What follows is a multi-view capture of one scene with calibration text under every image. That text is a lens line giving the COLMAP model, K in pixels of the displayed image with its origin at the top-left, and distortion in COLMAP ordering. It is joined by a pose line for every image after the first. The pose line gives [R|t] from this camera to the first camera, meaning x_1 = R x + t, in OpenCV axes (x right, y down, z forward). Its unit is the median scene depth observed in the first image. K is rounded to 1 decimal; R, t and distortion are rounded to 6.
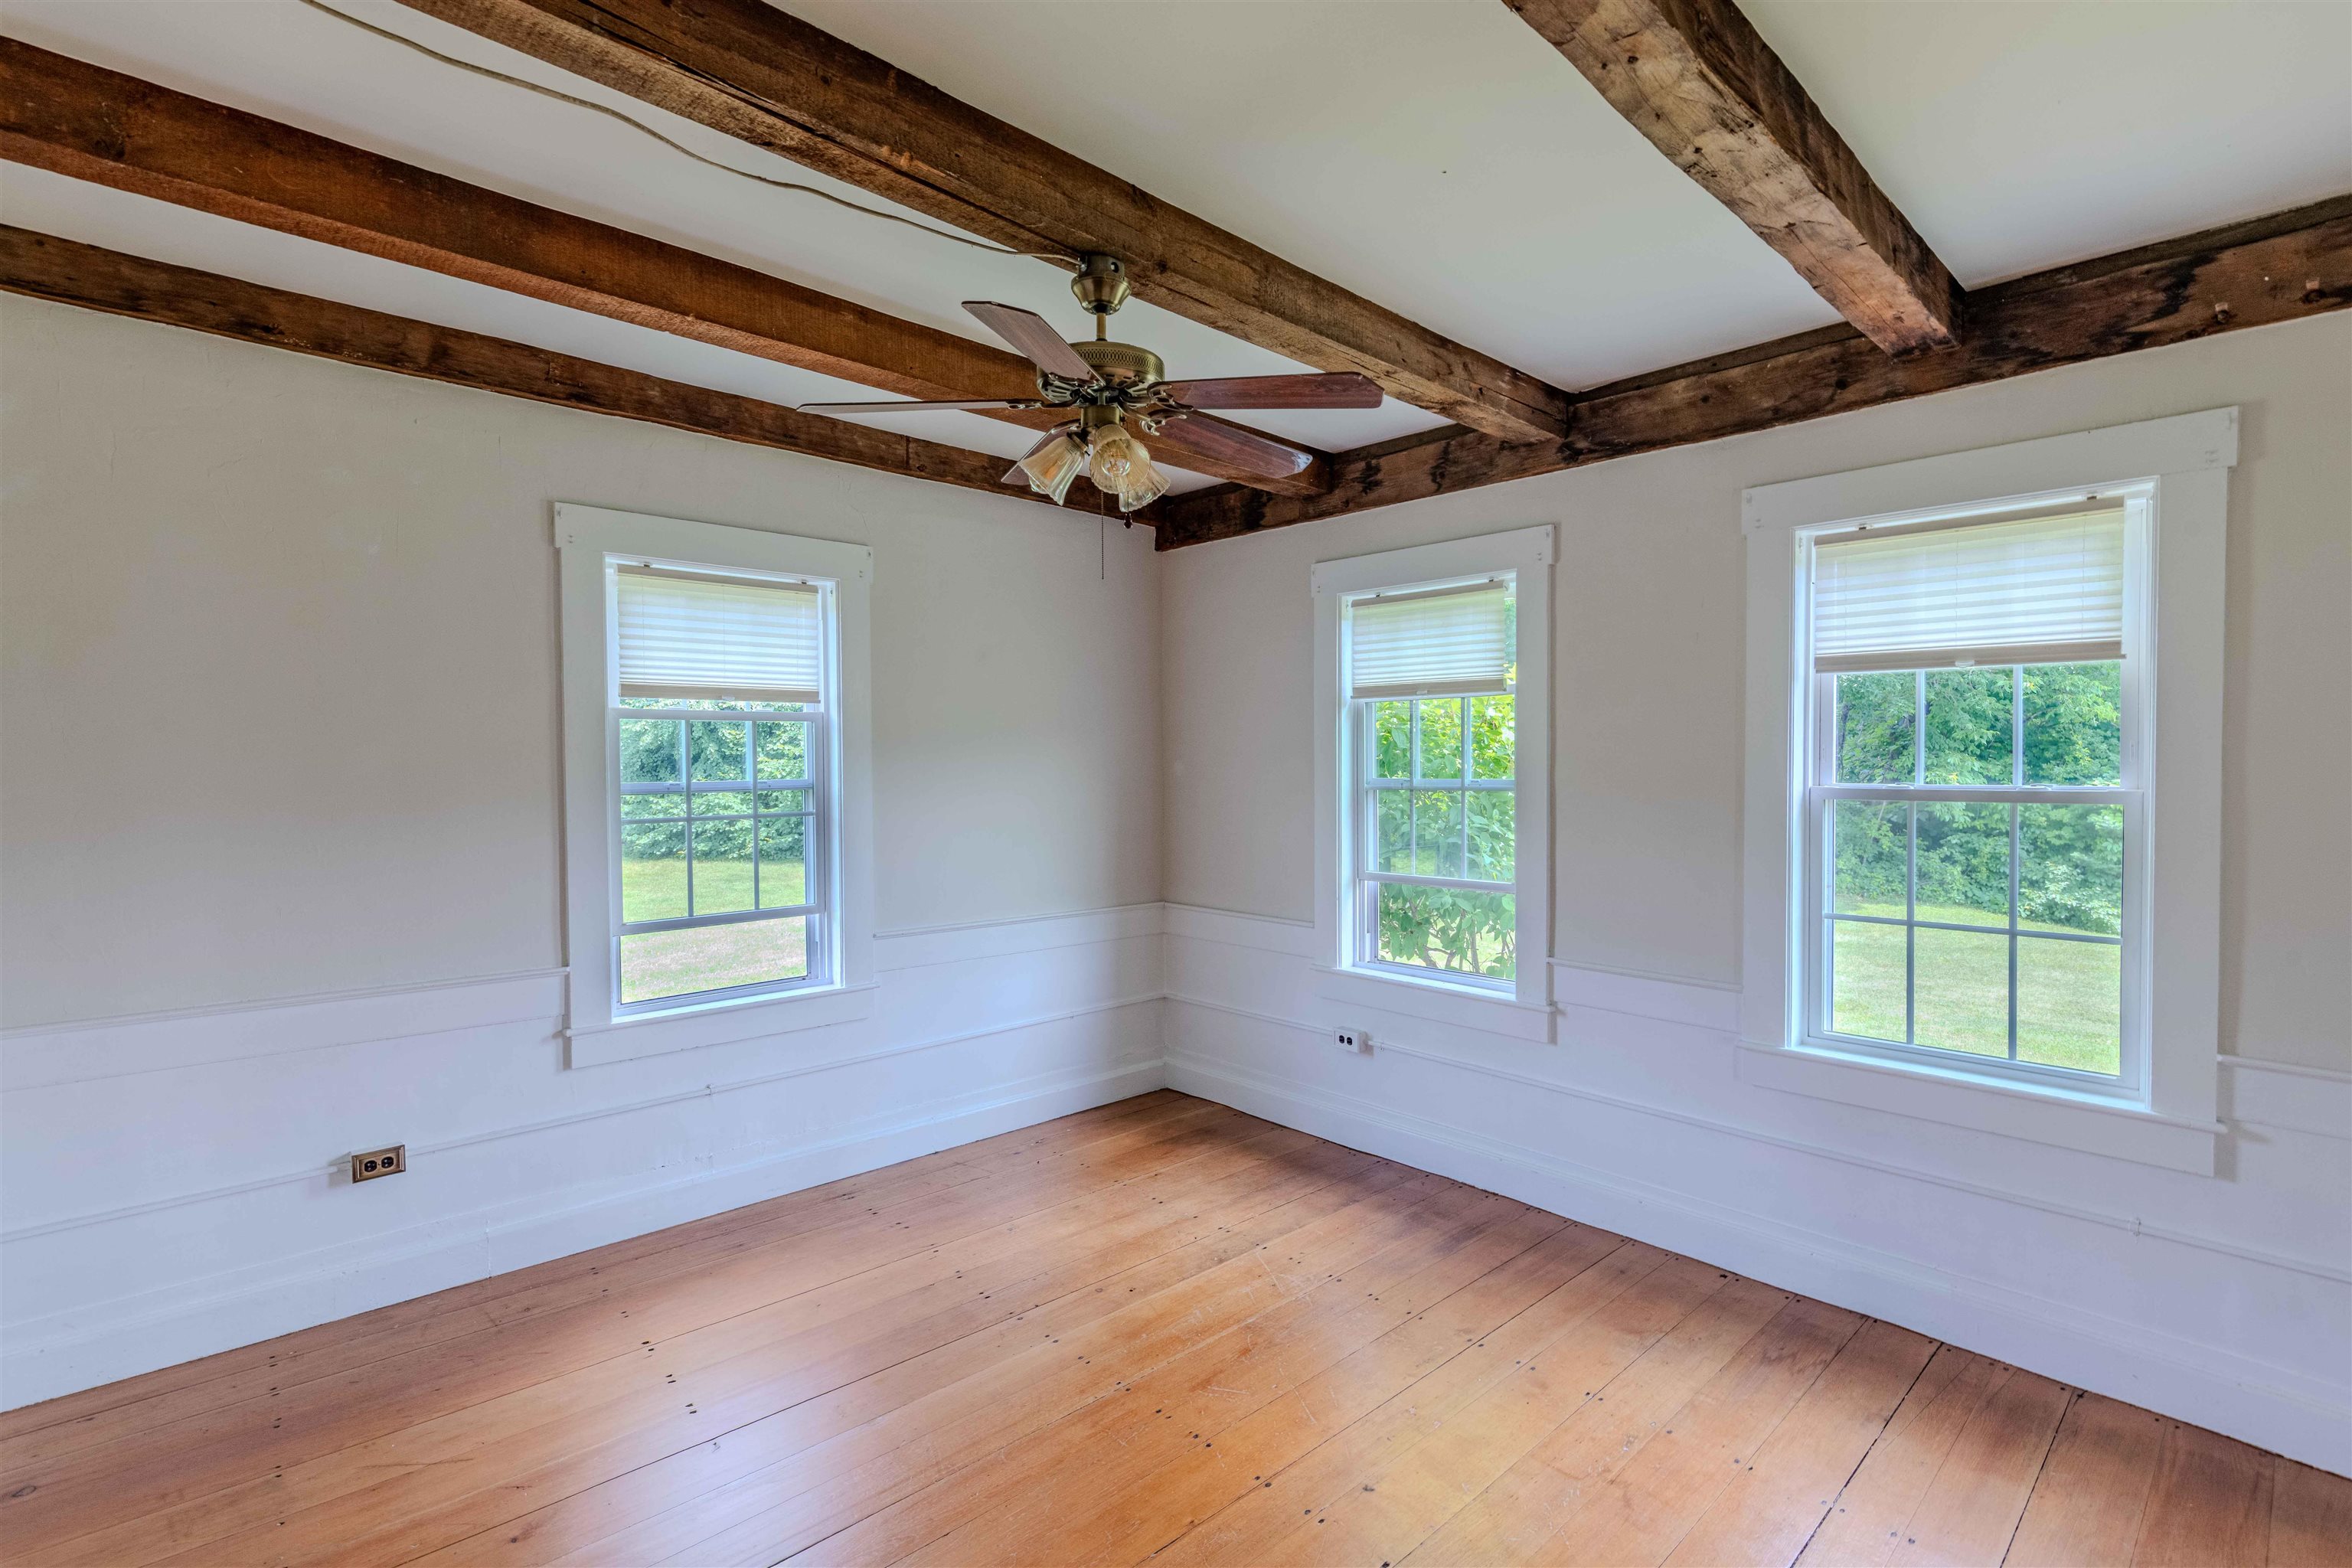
lens RADIAL K [[1047.3, 0, 1169.9], [0, 1047.3, 779.9], [0, 0, 1]] dist [0.002245, -0.000446]
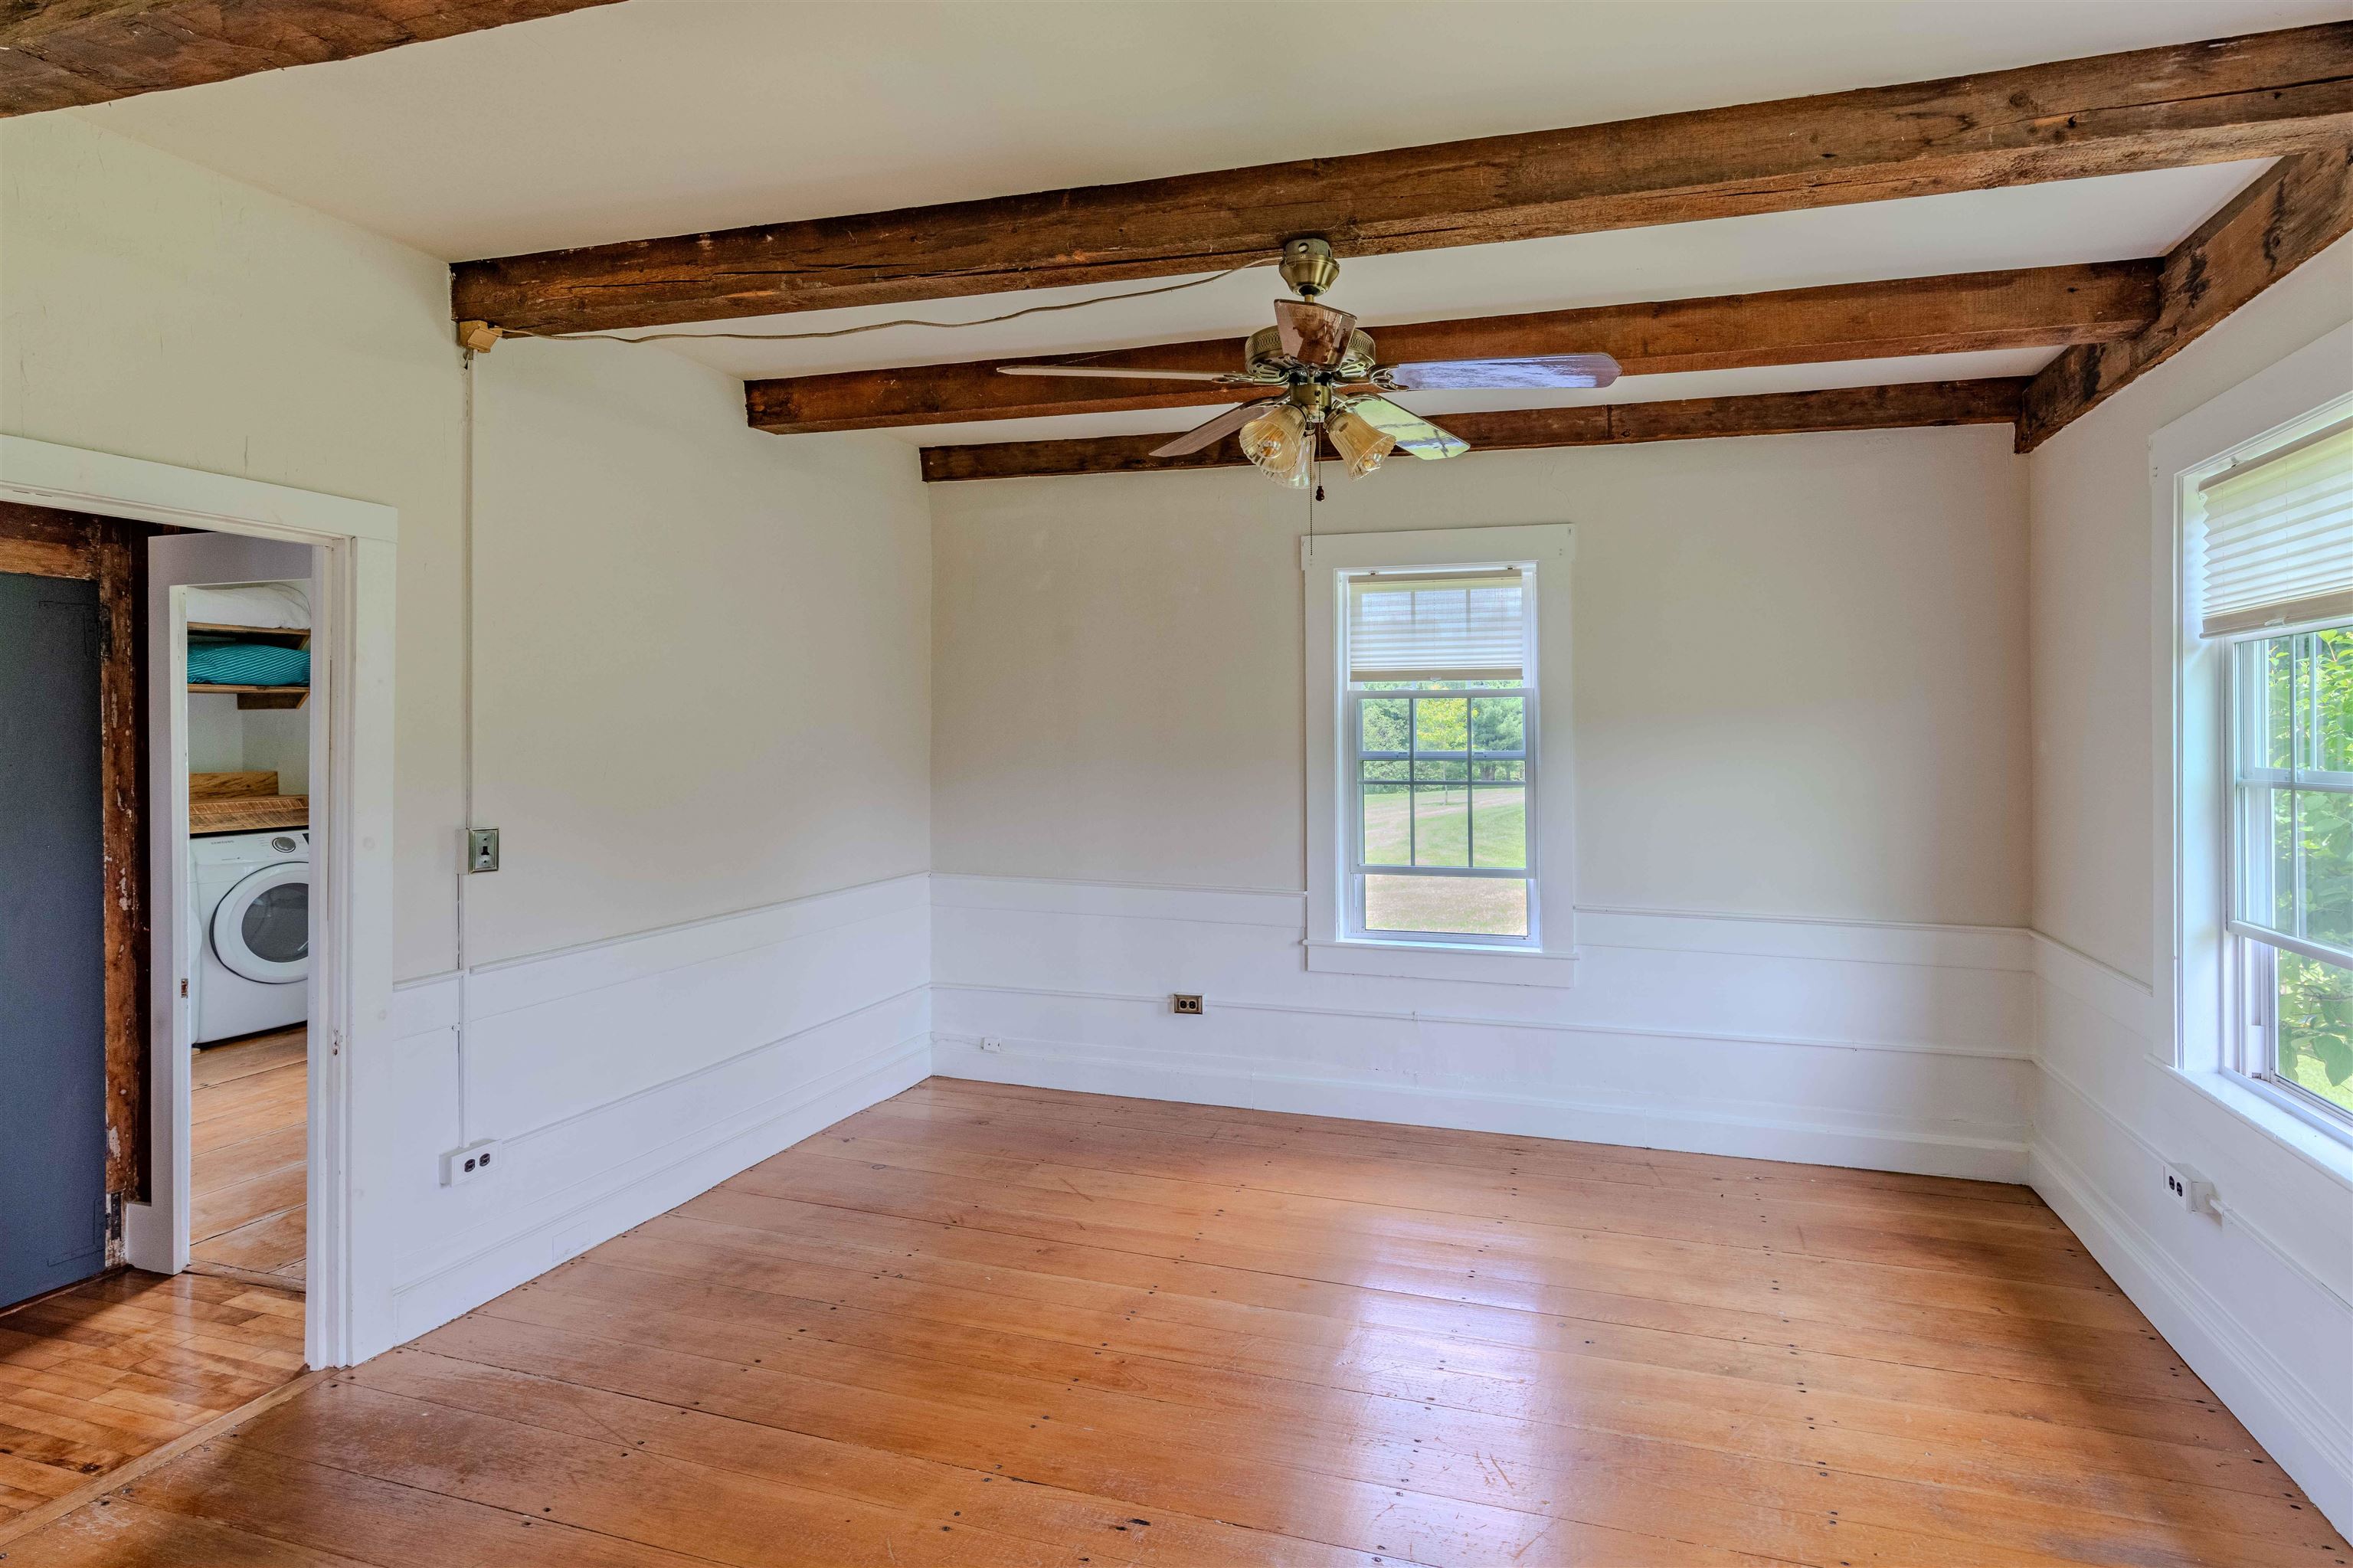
lens RADIAL K [[1047.8, 0, 1351.8], [0, 1047.8, 734.3], [0, 0, 1]] dist [0.002245, -0.000446]
pose [[0.565241, 0.005336, -0.824909, 0.444262], [-0.020081, 0.999772, -0.007293, -0.006556], [0.824681, 0.020687, 0.565219, 0.259707]]
